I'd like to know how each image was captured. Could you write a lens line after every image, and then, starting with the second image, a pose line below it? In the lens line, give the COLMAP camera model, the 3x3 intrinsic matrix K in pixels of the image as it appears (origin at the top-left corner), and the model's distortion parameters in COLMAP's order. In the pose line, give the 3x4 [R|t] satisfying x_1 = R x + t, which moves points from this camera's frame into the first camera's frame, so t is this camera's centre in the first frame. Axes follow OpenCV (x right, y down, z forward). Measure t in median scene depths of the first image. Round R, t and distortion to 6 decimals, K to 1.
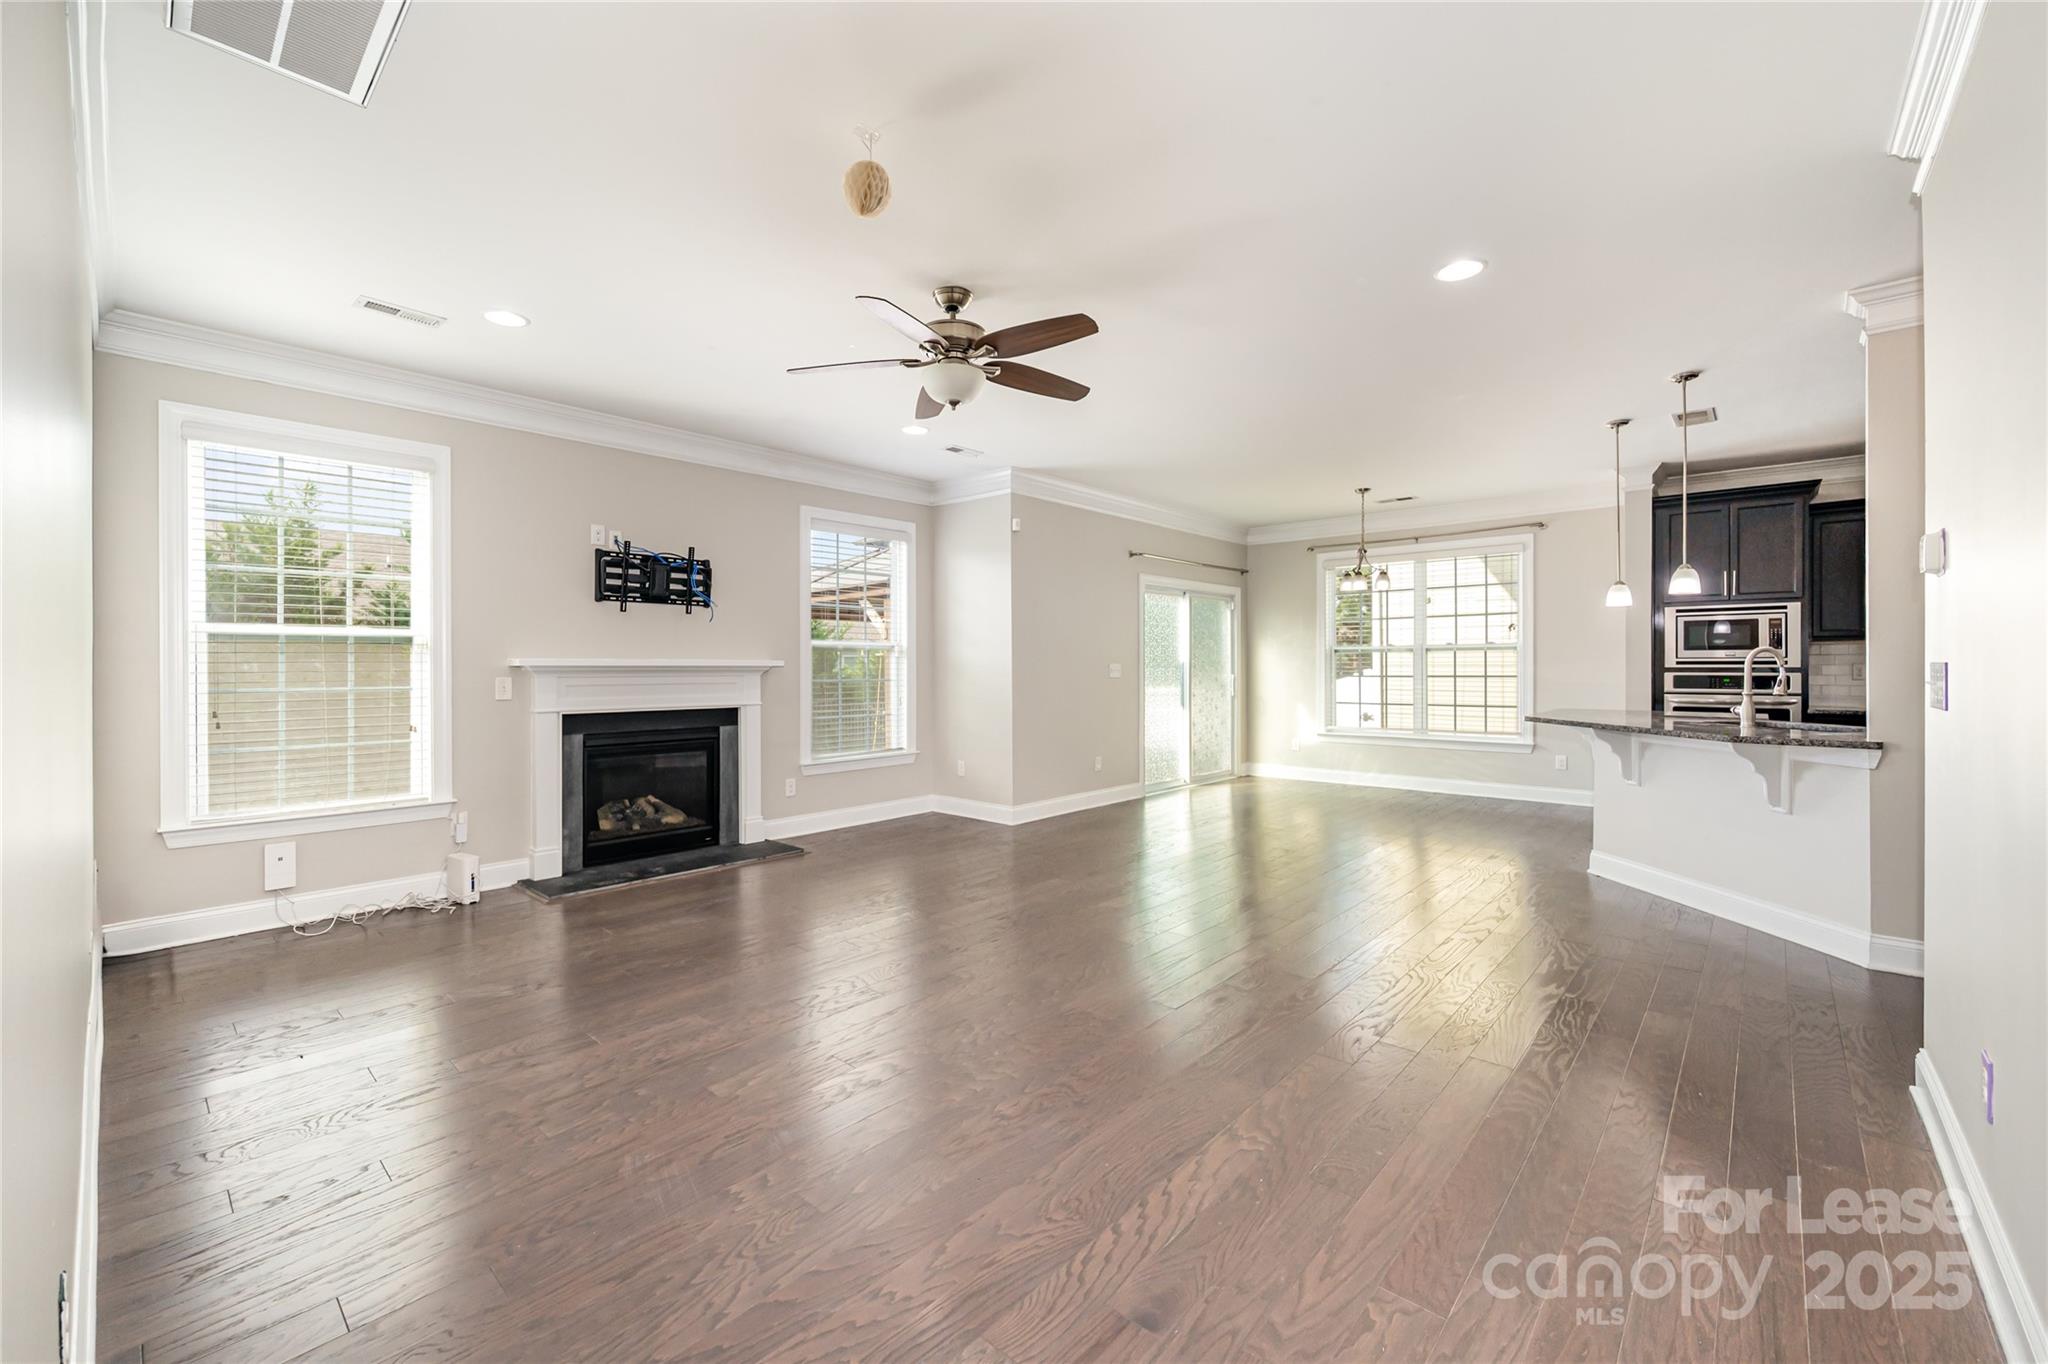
lens RADIAL K [[821.3, 0, 1030.0], [0, 821.3, 674.4], [0, 0, 1]] dist [-0.000215, -0.000175]
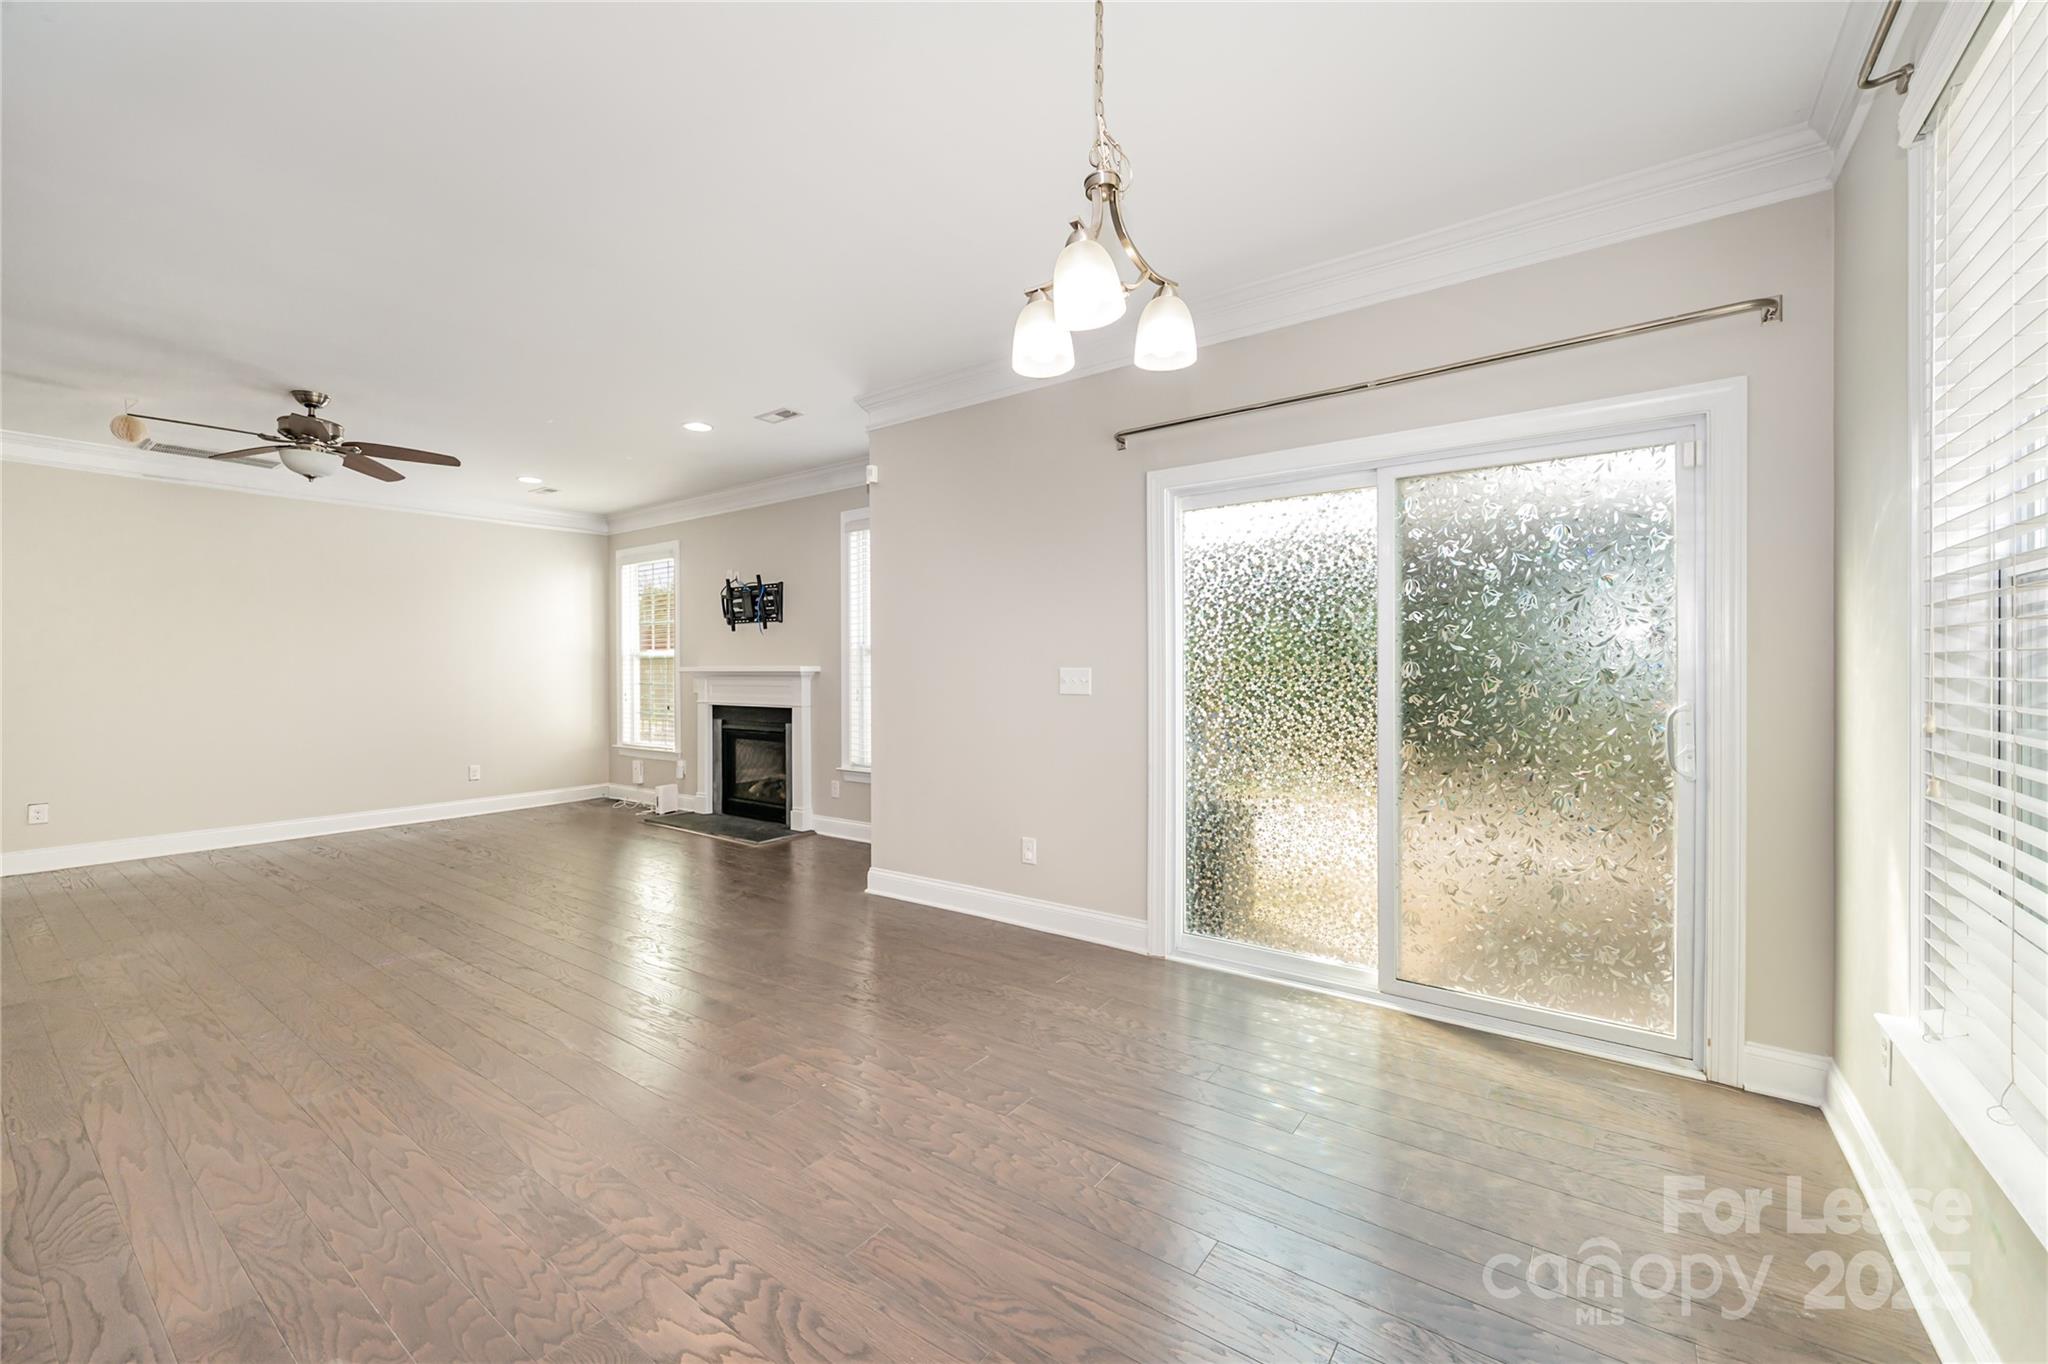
lens RADIAL K [[822.5, 0, 1029.9], [0, 822.5, 669.9], [0, 0, 1]] dist [-0.001212, -0.000190]
pose [[0.097474, 0.006218, -0.995219, 0.874065], [0.000415, 0.999980, 0.006289, -0.020466], [0.995238, -0.001026, 0.097470, 1.314463]]
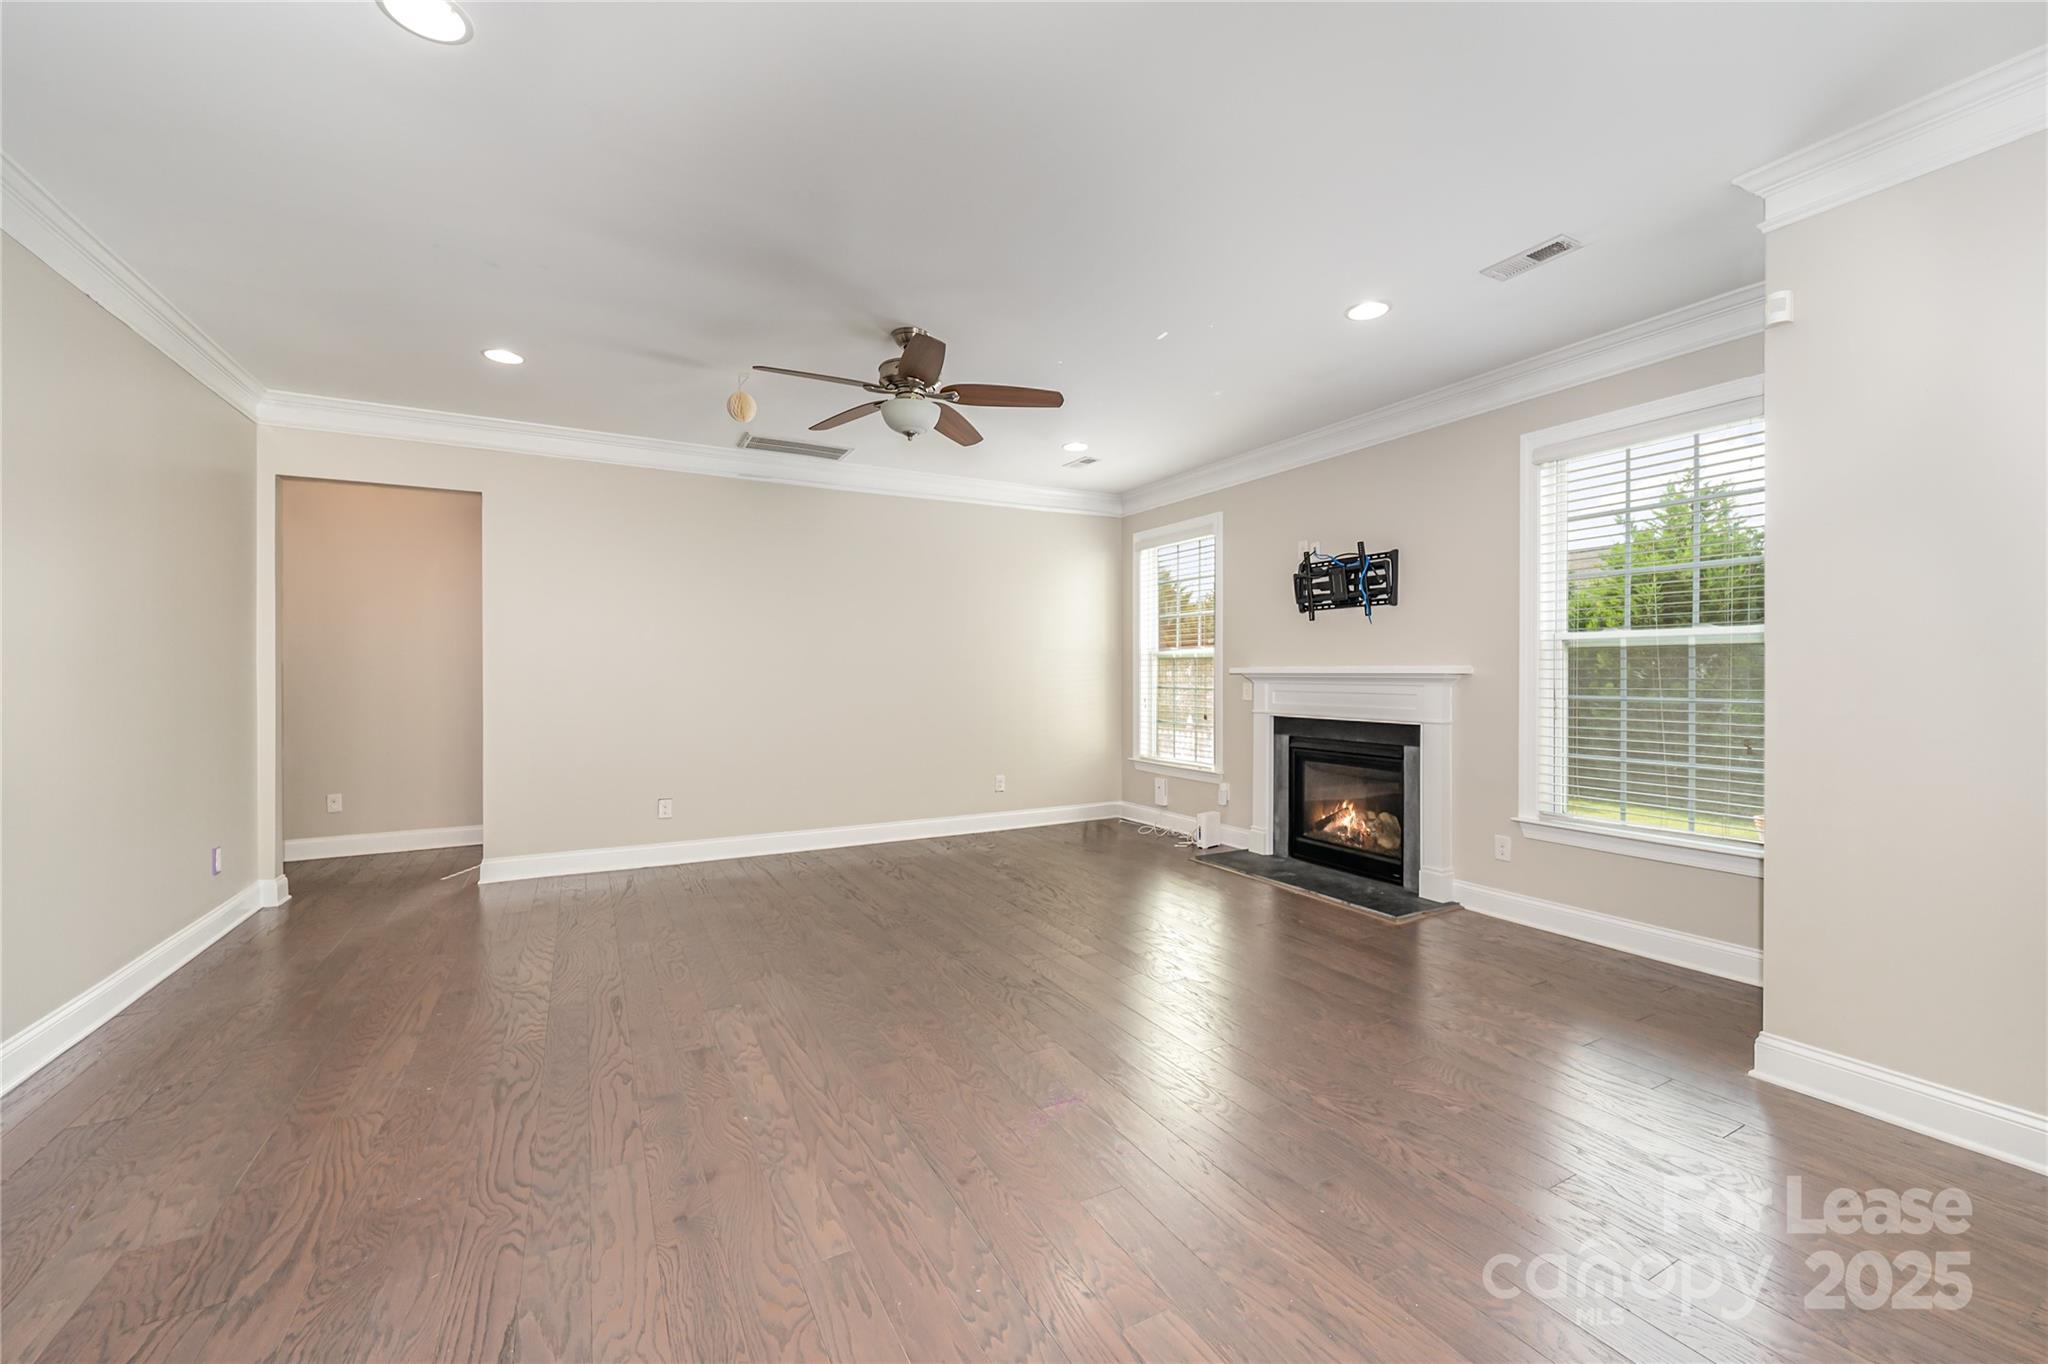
lens RADIAL K [[821.3, 0, 1030.0], [0, 821.3, 674.4], [0, 0, 1]] dist [-0.000215, -0.000175]
pose [[-0.337484, 0.005705, -0.941314, 0.574929], [-0.001928, 0.999975, 0.006751, -0.014714], [0.941329, 0.004093, -0.337464, 0.985405]]
